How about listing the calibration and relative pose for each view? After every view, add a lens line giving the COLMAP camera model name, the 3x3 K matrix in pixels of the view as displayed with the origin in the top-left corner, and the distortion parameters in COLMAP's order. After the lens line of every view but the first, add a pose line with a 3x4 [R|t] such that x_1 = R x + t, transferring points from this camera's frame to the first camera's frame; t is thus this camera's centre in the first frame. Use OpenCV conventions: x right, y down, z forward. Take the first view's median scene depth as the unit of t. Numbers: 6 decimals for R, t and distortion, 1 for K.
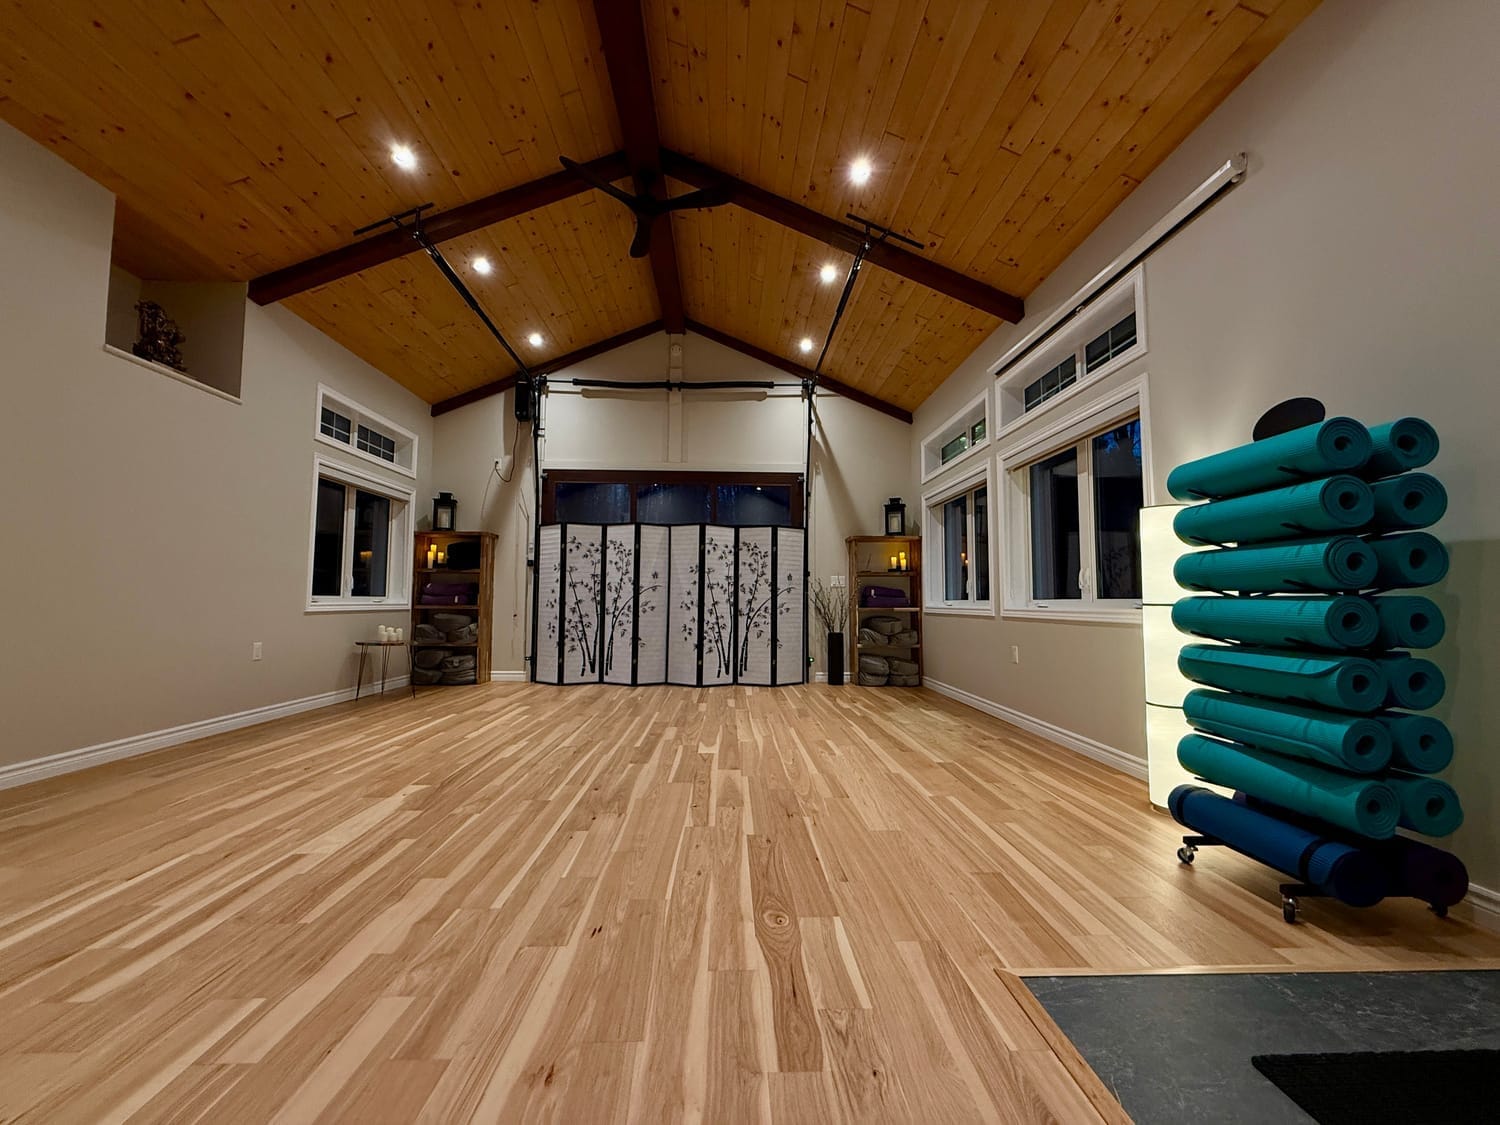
lens RADIAL K [[598.6, 0, 750.2], [0, 598.6, 565.5], [0, 0, 1]] dist [-0.003219, -0.000068]
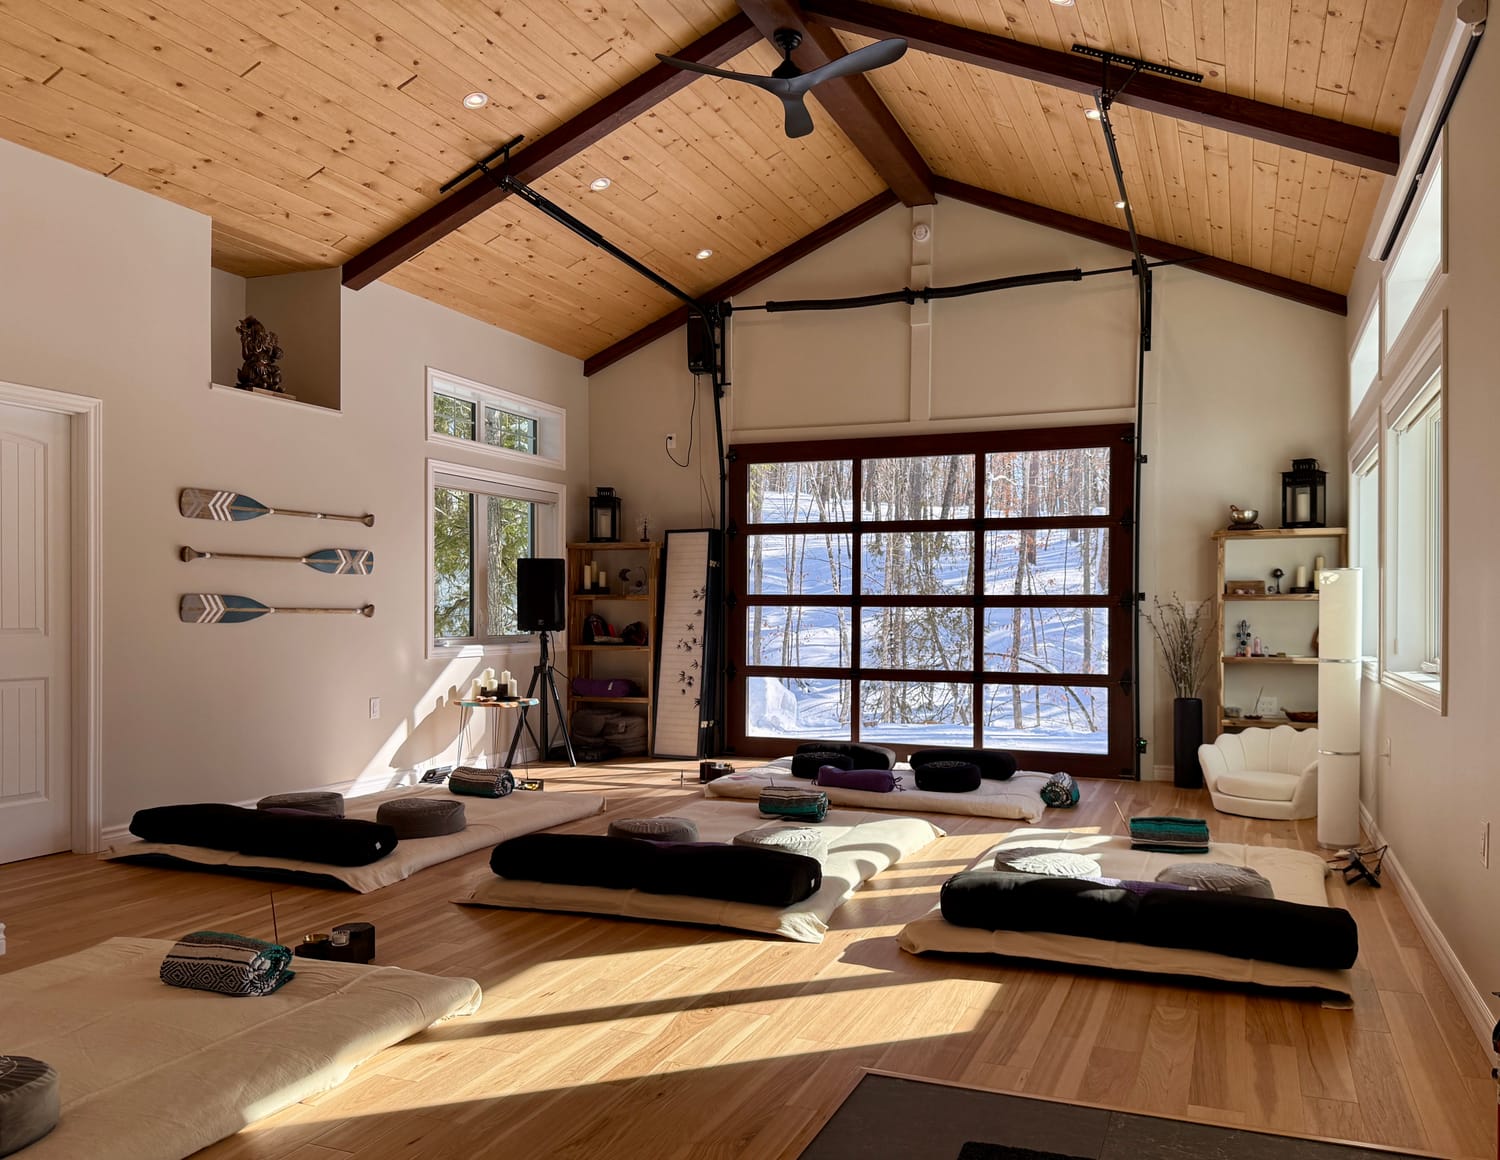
lens RADIAL K [[1157.1, 0, 822.8], [0, 1157.1, 626.9], [0, 0, 1]] dist [0.022519, -0.049630]
pose [[0.925701, 0.004500, -0.378230, 0.379284], [0.022540, 0.997496, 0.067034, -0.065439], [0.377584, -0.070579, 0.923282, -0.265219]]
